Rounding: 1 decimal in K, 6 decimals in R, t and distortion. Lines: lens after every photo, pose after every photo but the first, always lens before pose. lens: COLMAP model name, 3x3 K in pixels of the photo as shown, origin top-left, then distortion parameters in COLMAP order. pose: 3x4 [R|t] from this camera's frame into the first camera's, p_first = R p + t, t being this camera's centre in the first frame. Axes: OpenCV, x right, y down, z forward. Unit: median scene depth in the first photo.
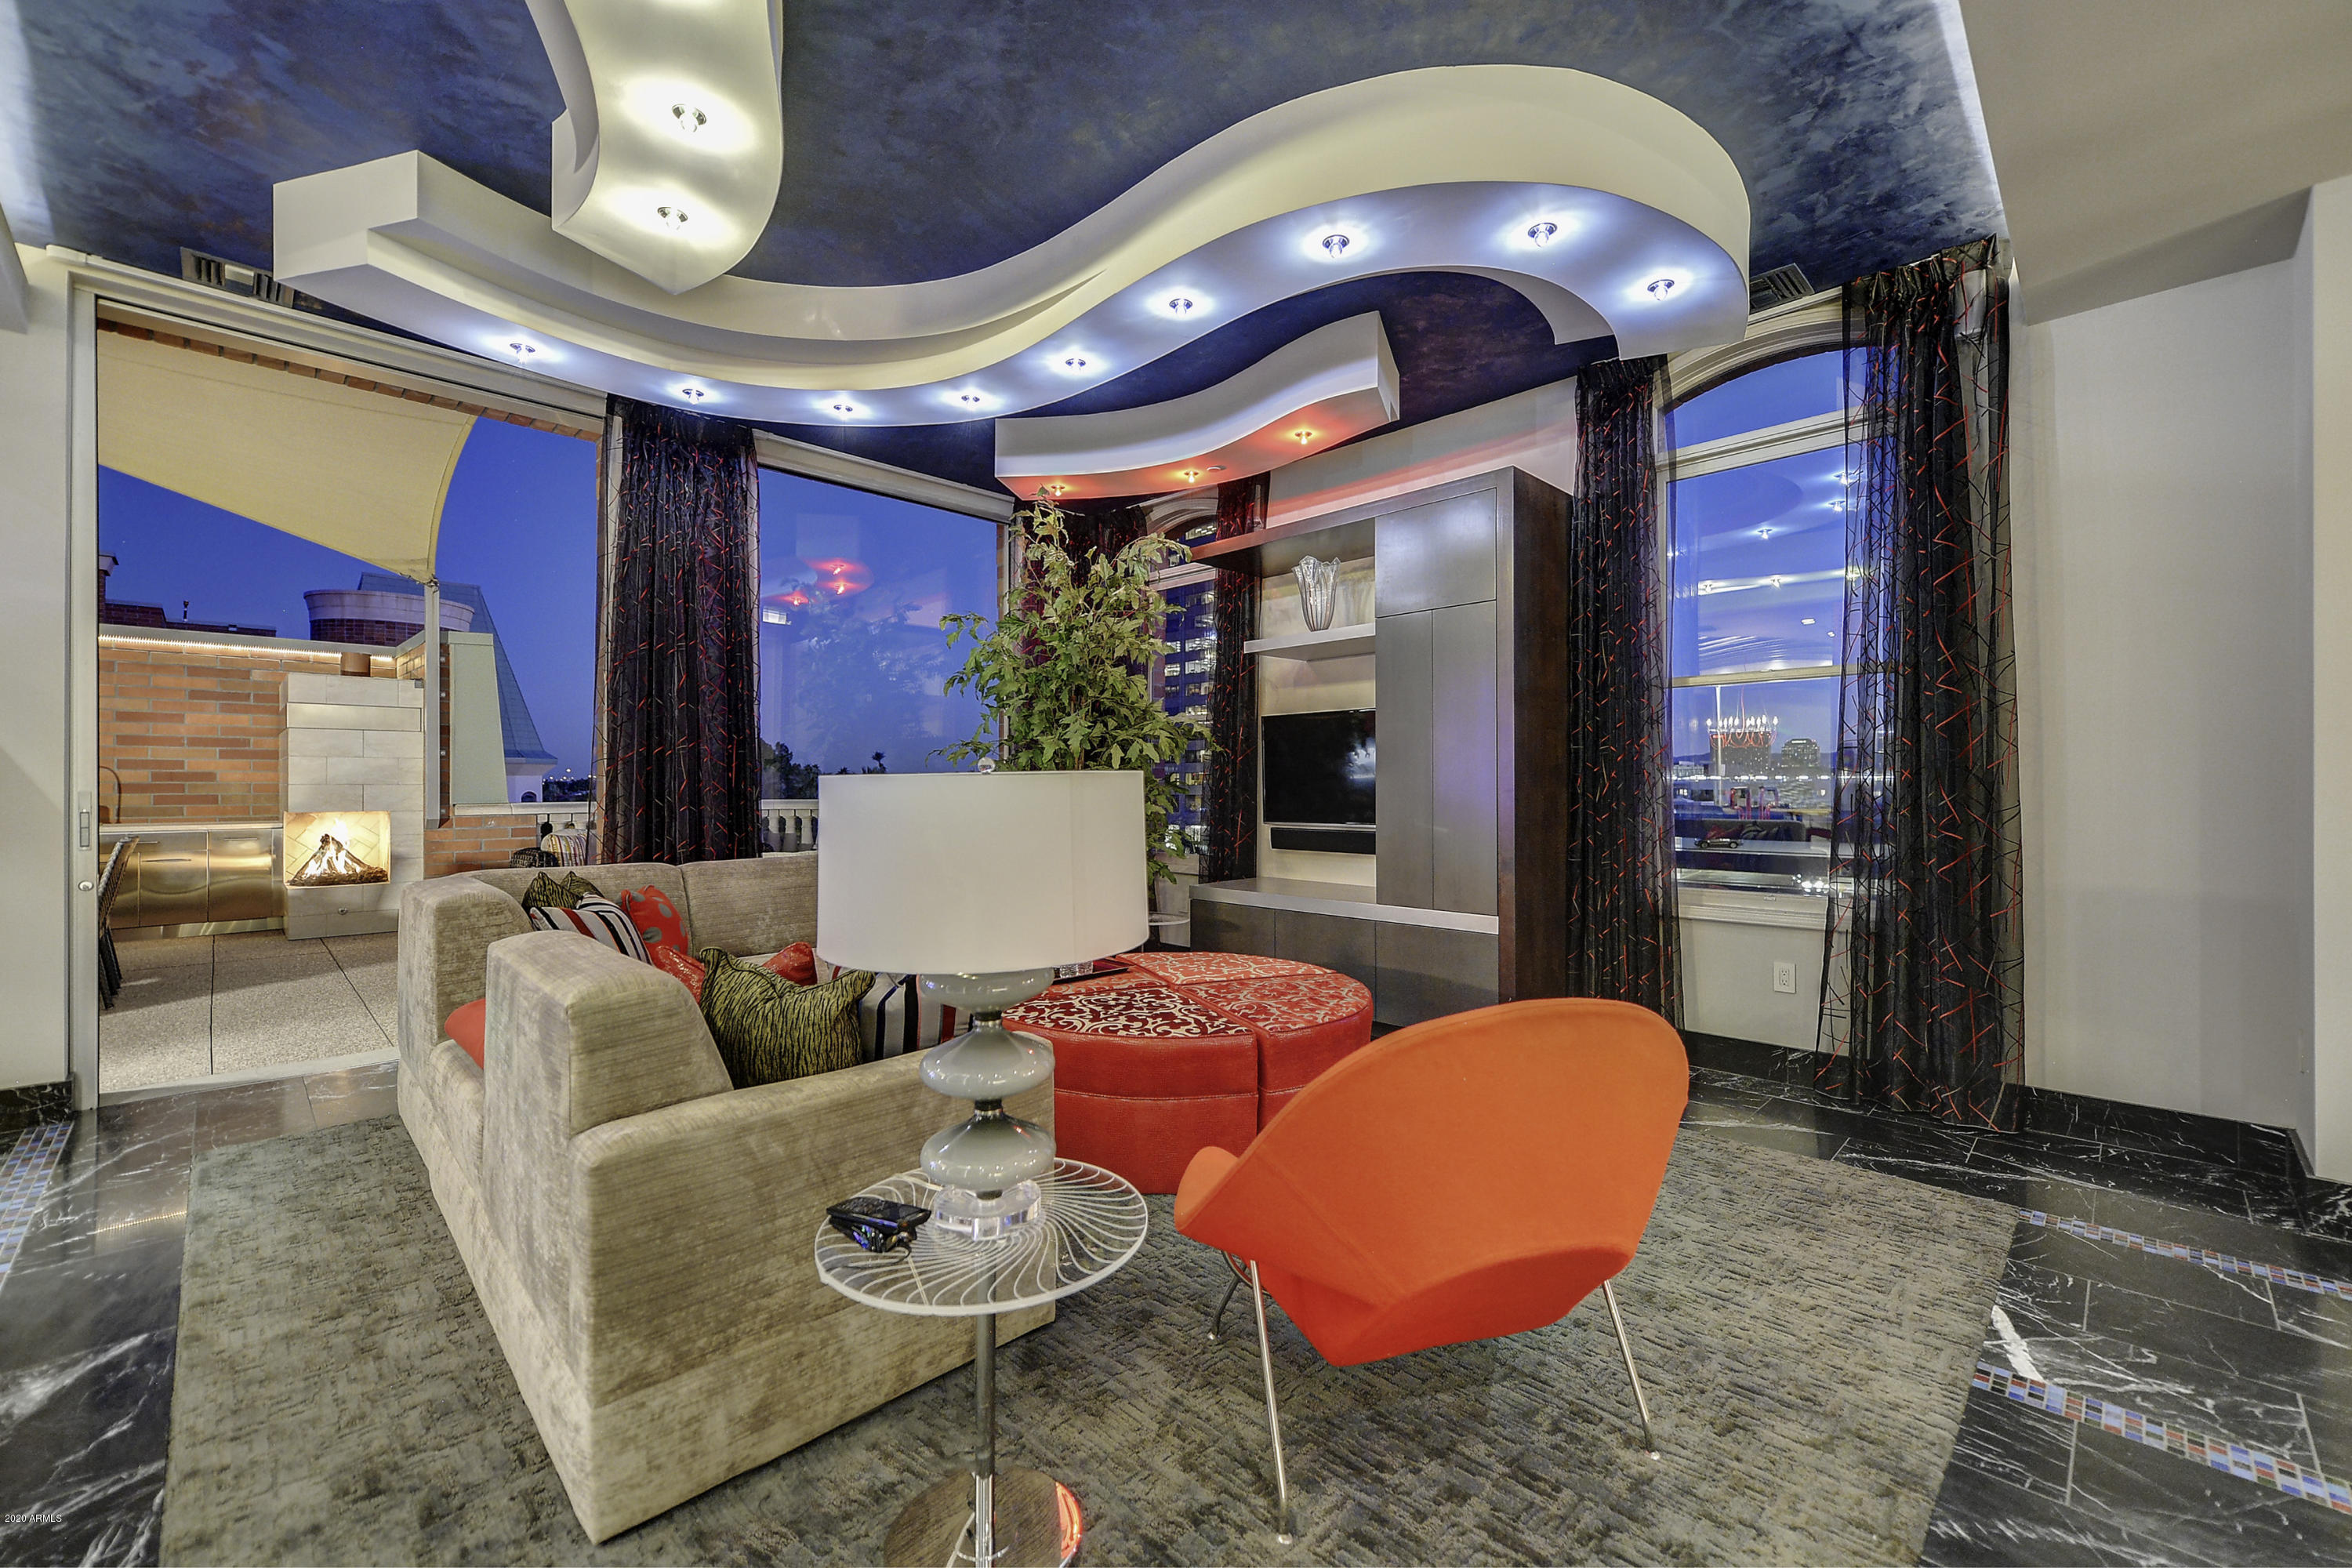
lens RADIAL K [[946.2, 0, 1188.6], [0, 946.2, 772.8], [0, 0, 1]] dist [-0.000214, -0.000225]
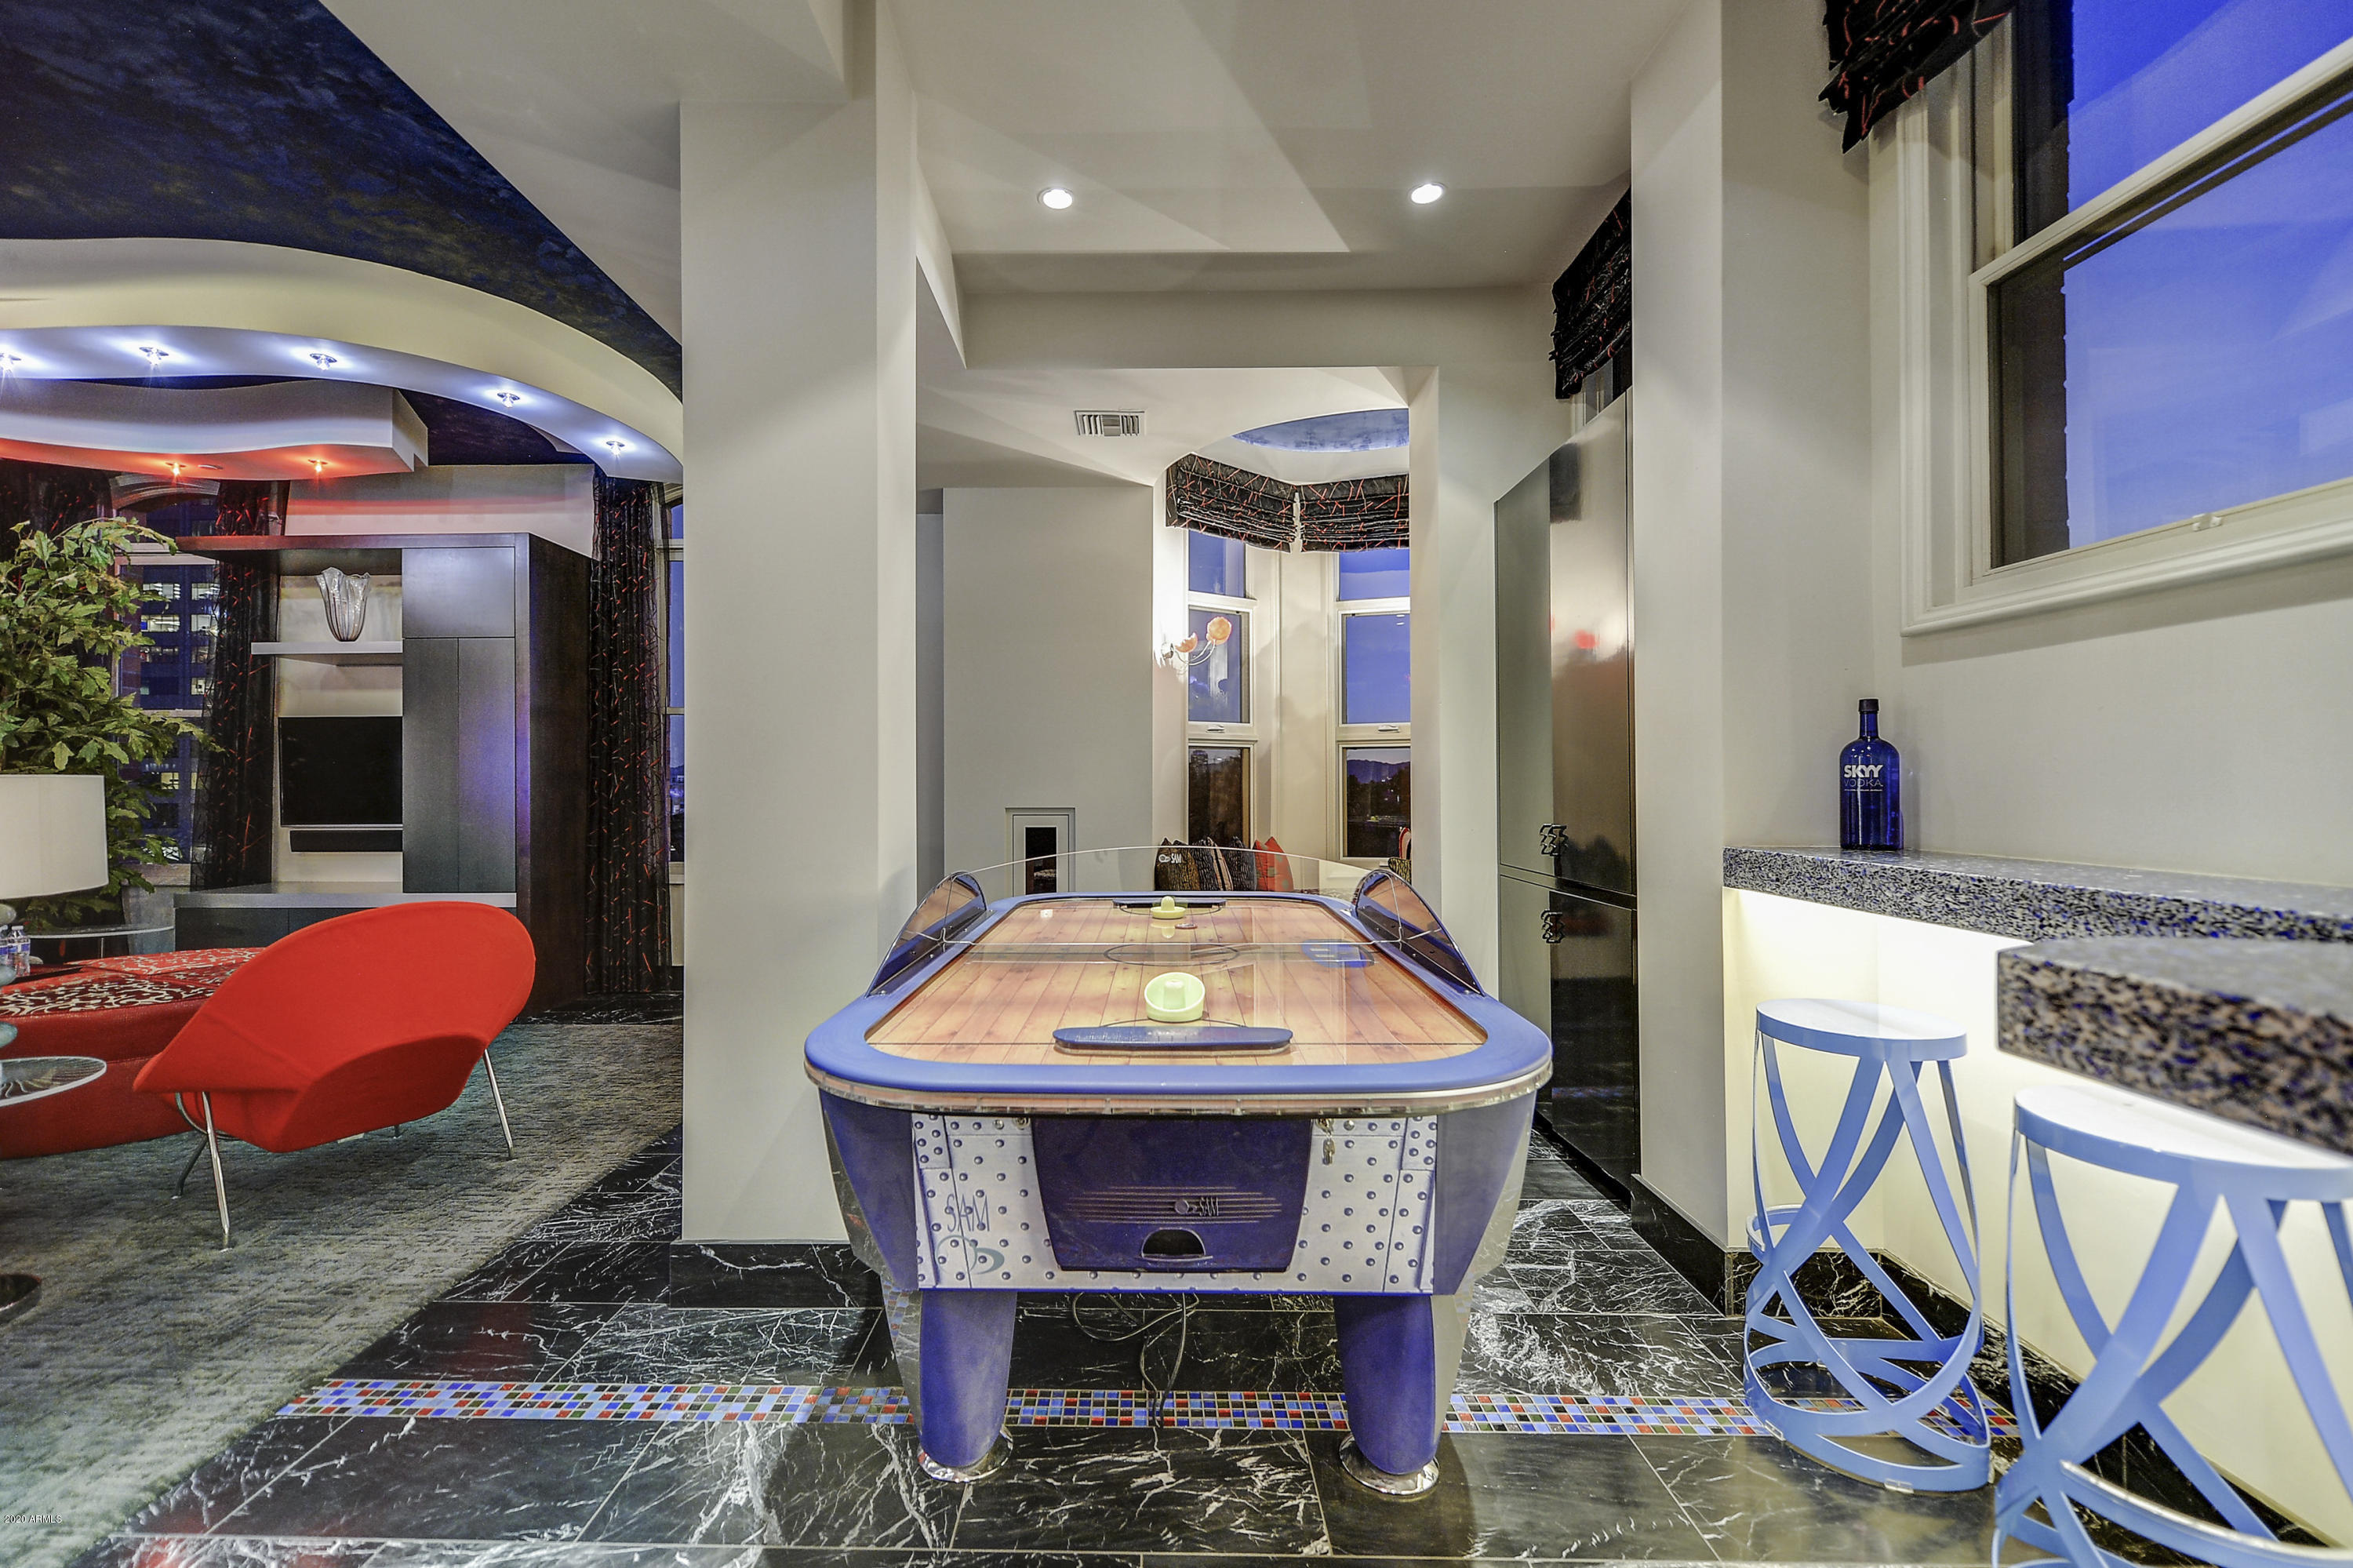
lens RADIAL K [[985.2, 0, 1136.1], [0, 985.2, 783.7], [0, 0, 1]] dist [-0.000600, -0.001321]
pose [[0.724668, 0.001294, 0.689097, 0.021306], [-0.006528, 0.999966, 0.004988, -0.002161], [-0.689067, -0.008113, 0.724652, -0.397796]]
